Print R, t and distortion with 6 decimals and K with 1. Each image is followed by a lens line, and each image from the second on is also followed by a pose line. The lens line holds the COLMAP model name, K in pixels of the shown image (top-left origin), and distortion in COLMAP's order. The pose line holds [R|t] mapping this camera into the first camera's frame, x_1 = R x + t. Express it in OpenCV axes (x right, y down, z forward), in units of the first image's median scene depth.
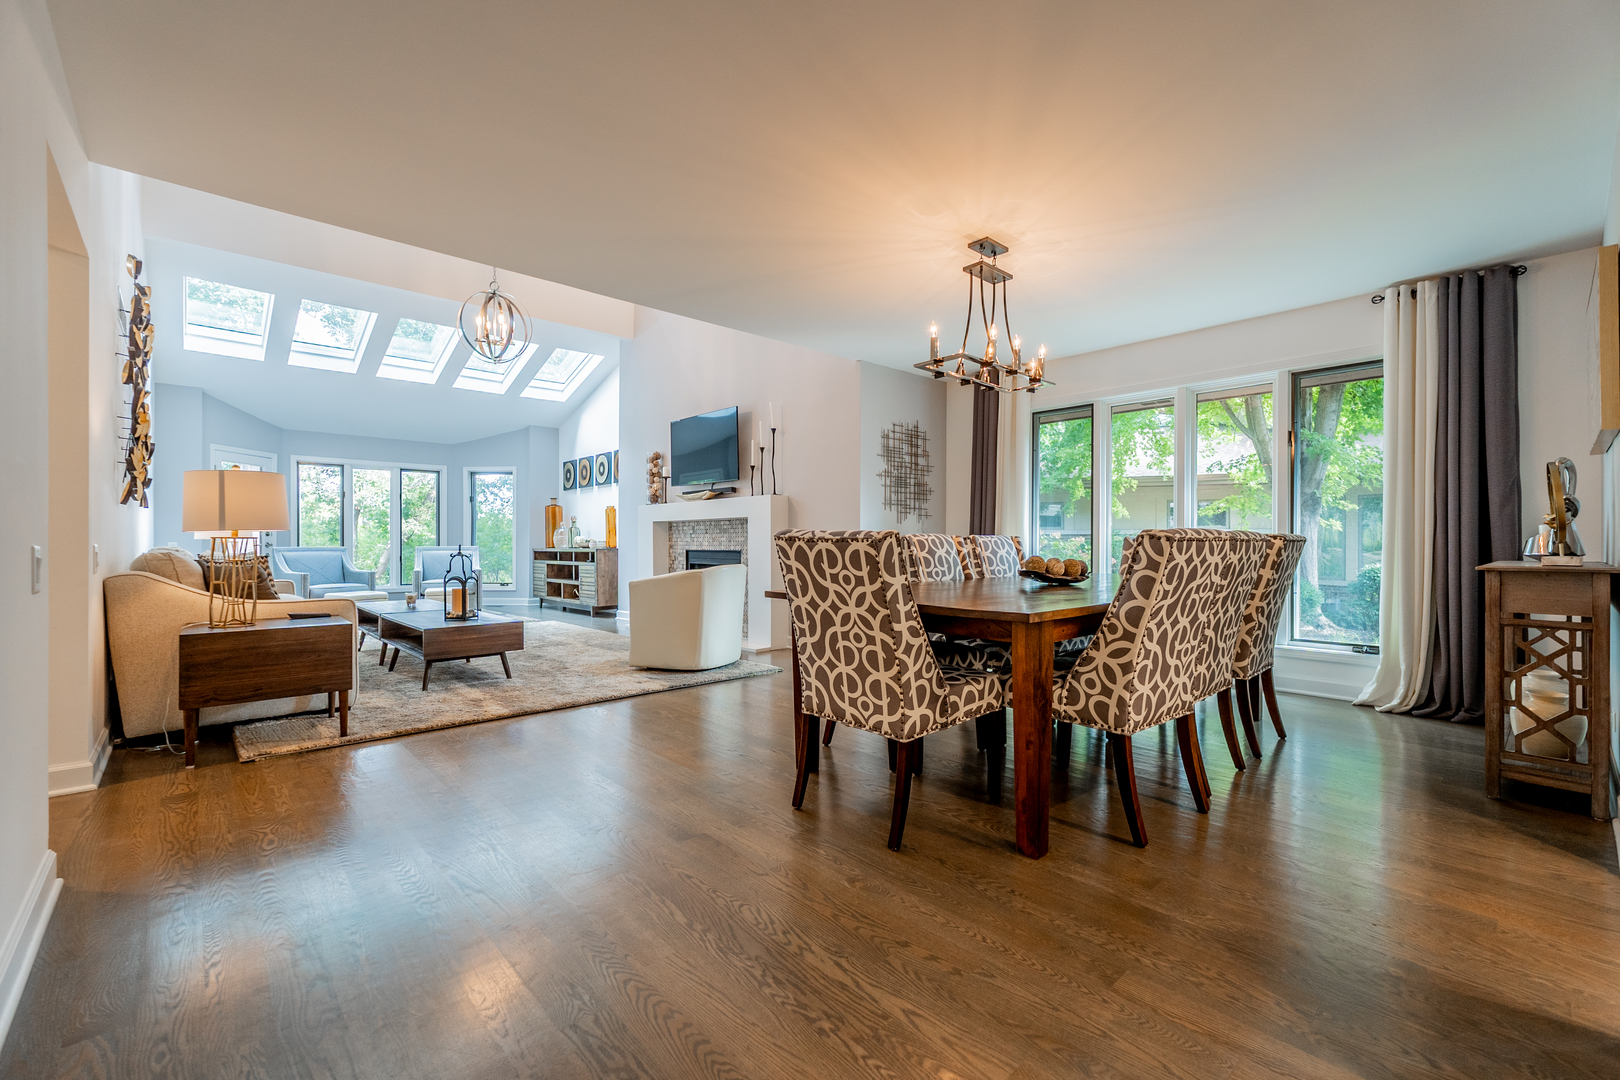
lens RADIAL K [[665.0, 0, 798.5], [0, 665.0, 544.5], [0, 0, 1]] dist [-0.011034, -0.000367]
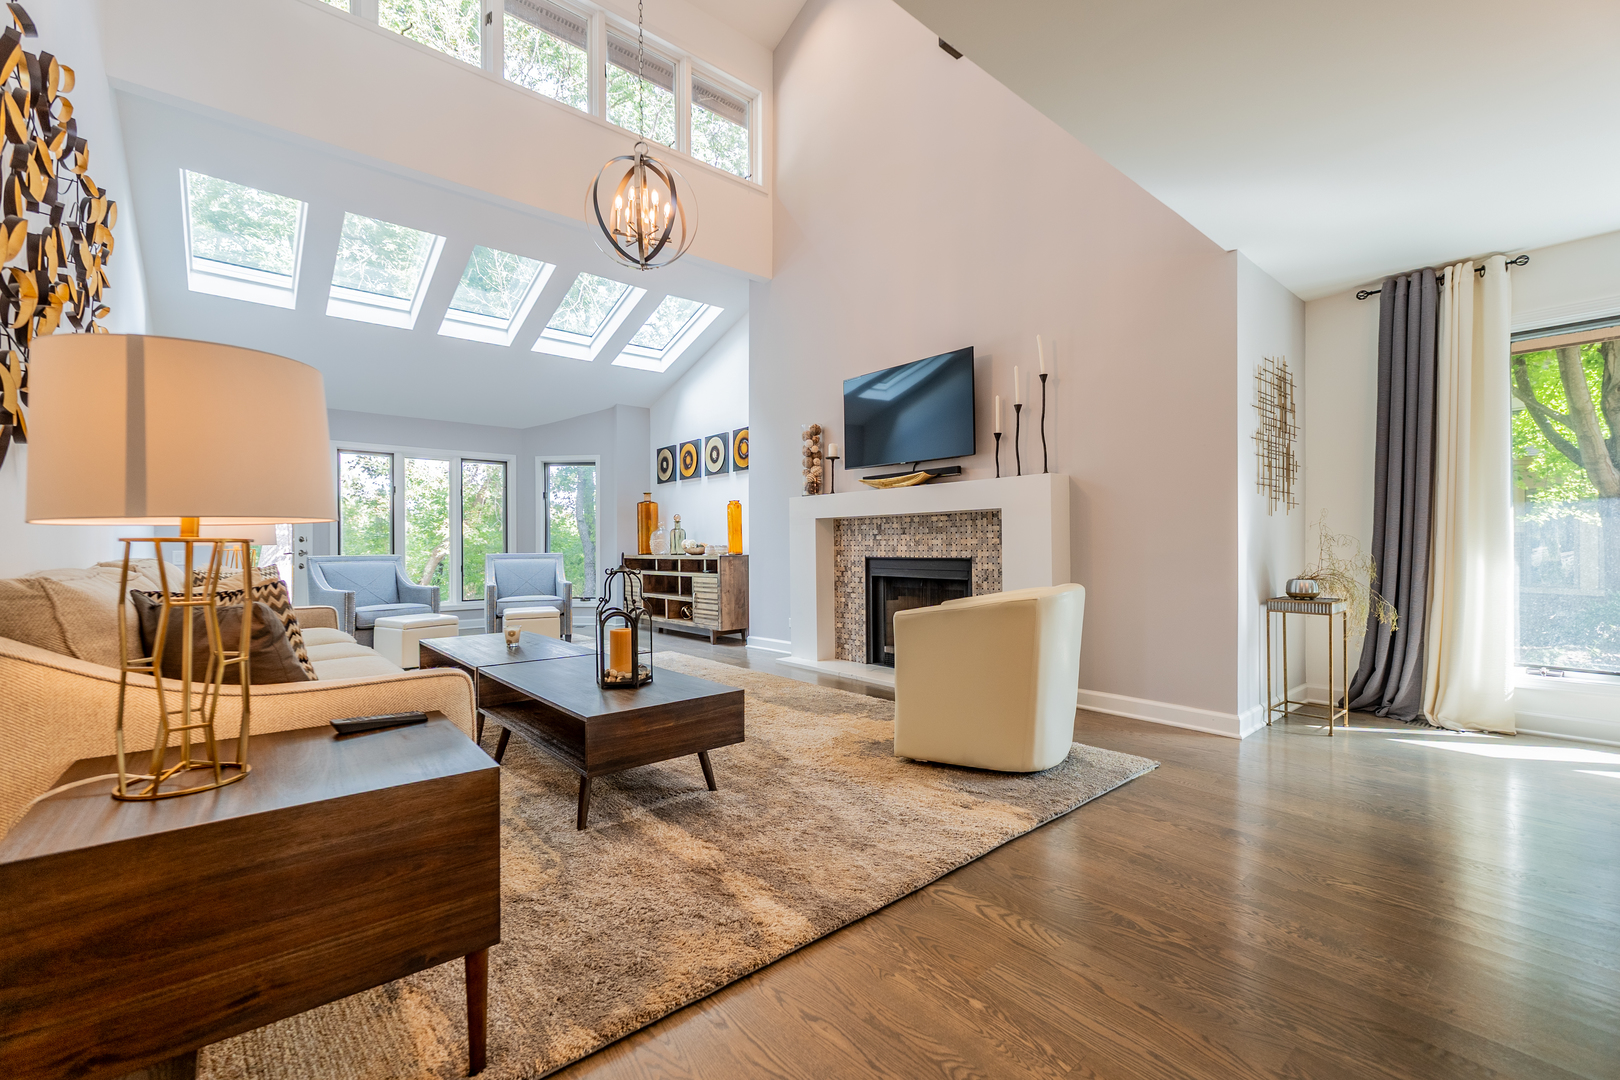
lens RADIAL K [[665.0, 0, 803.7], [0, 665.0, 547.2], [0, 0, 1]] dist [-0.011034, -0.000367]
pose [[0.999449, -0.005307, -0.032766, -0.204333], [0.005237, 0.999984, -0.002214, -0.001596], [0.032777, 0.002041, 0.999461, 0.263991]]
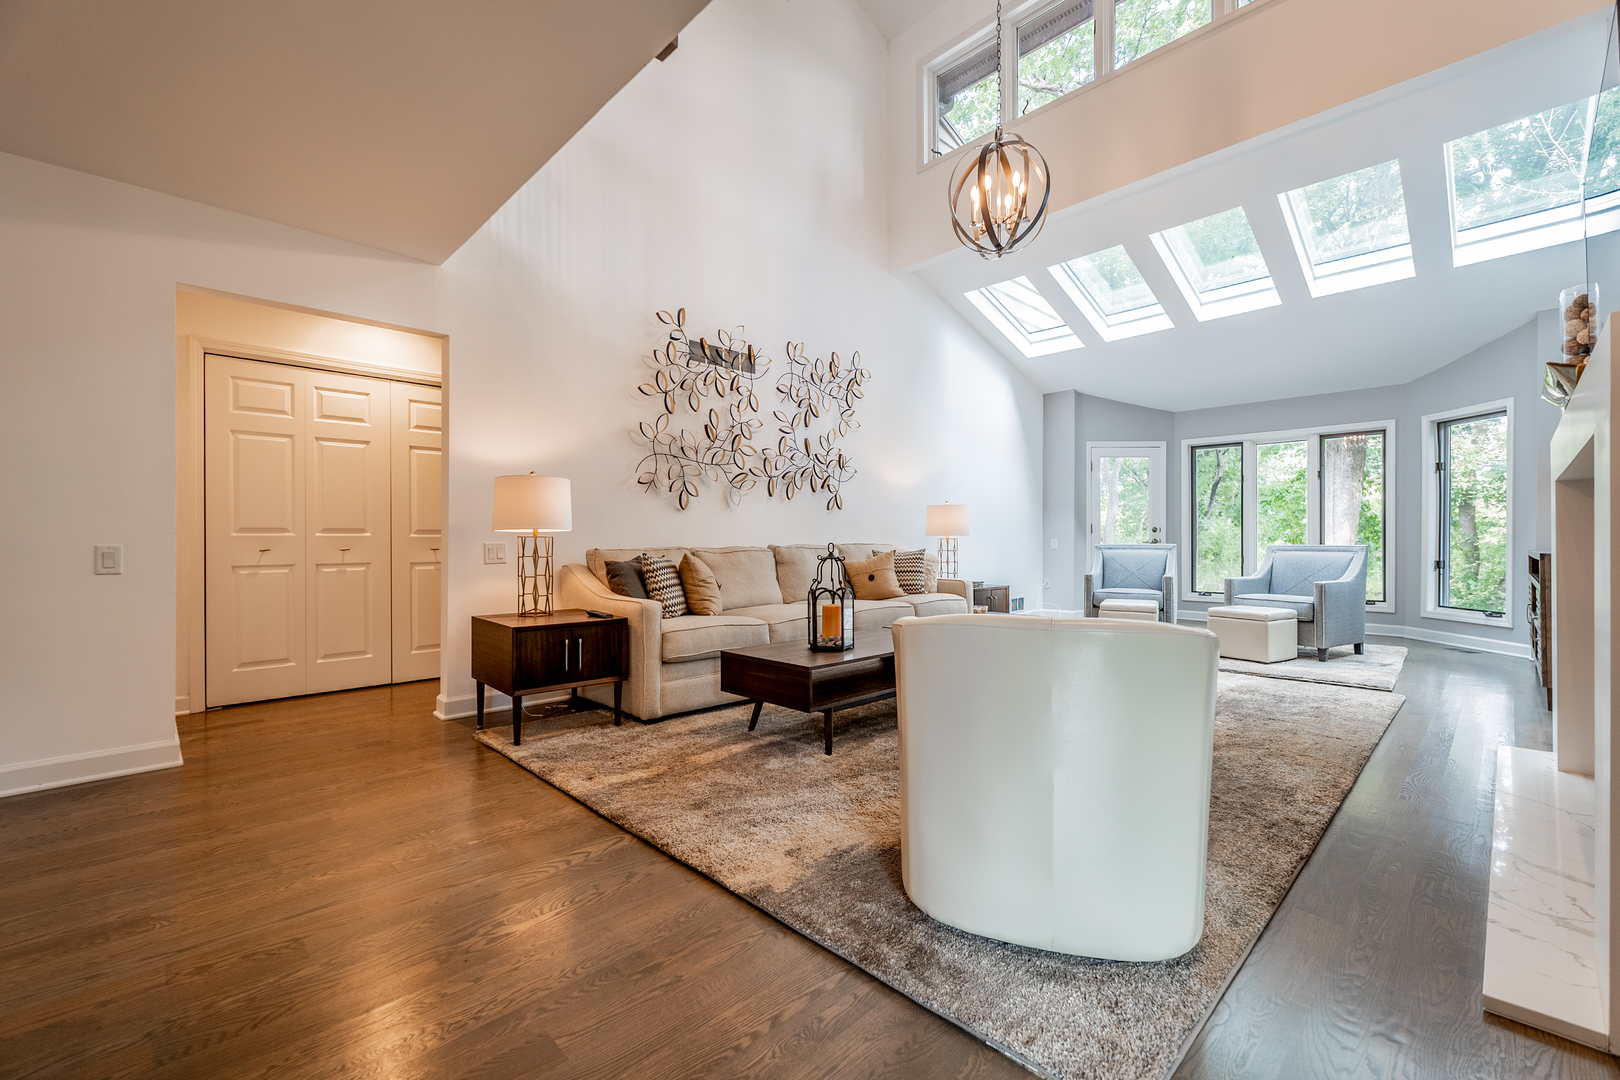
lens RADIAL K [[665.0, 0, 808.0], [0, 665.0, 547.1], [0, 0, 1]] dist [-0.011034, -0.000367]
pose [[0.055824, 0.011205, -0.998378, 0.117243], [0.001110, 0.999936, 0.011285, -0.002331], [0.998440, -0.001738, 0.055808, 0.568798]]
